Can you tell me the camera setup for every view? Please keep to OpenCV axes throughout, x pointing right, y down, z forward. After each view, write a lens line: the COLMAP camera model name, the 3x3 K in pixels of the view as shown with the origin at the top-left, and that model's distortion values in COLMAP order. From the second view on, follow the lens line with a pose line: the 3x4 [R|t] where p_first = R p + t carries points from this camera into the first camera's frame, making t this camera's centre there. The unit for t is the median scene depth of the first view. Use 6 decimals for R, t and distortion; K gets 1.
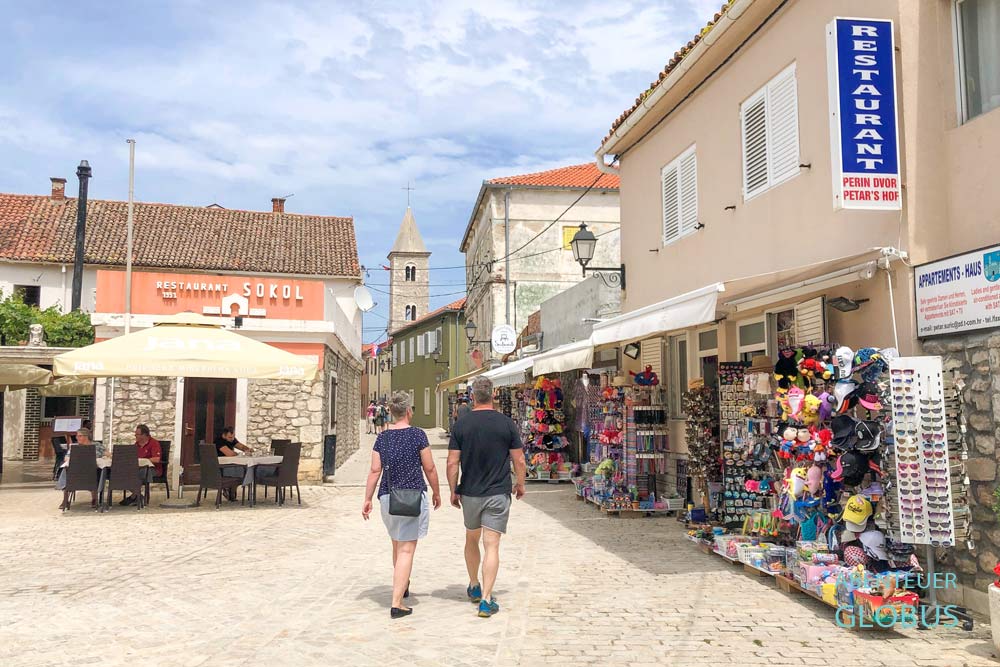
lens RADIAL K [[815.7, 0, 500.4], [0, 815.7, 380.3], [0, 0, 1]] dist [-0.007664, -0.001742]
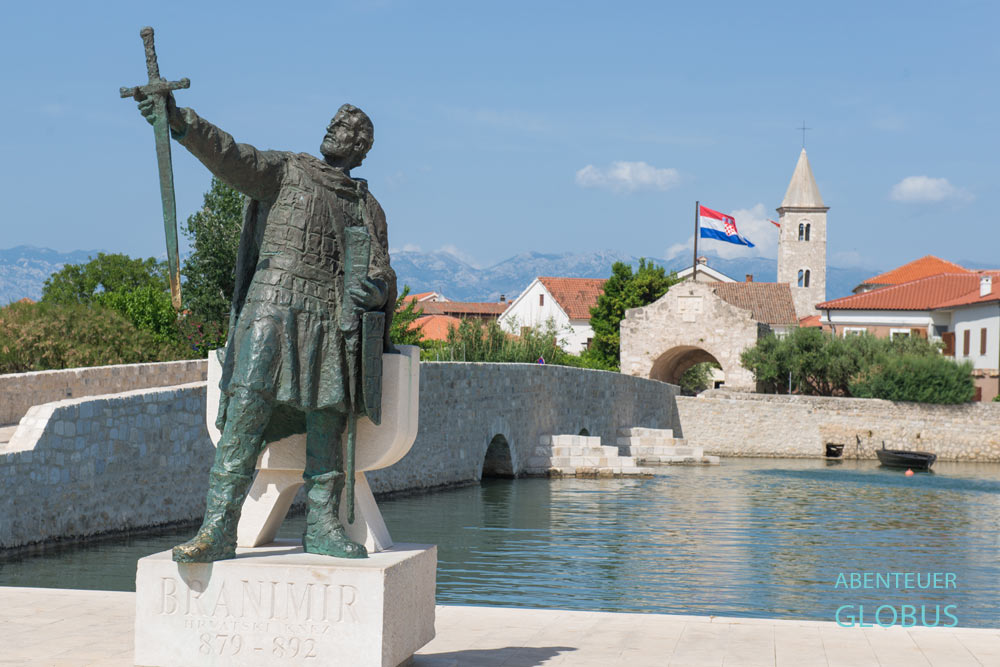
lens RADIAL K [[2584.2, 0, 500.0], [0, 2584.2, 333.5], [0, 0, 1]] dist [0.480084, -0.226346]
pose [[0.979275, 0.018848, -0.201657, 0.190664], [-0.016785, 0.999788, 0.011934, -0.079293], [0.201839, -0.008301, 0.979383, -2.567521]]
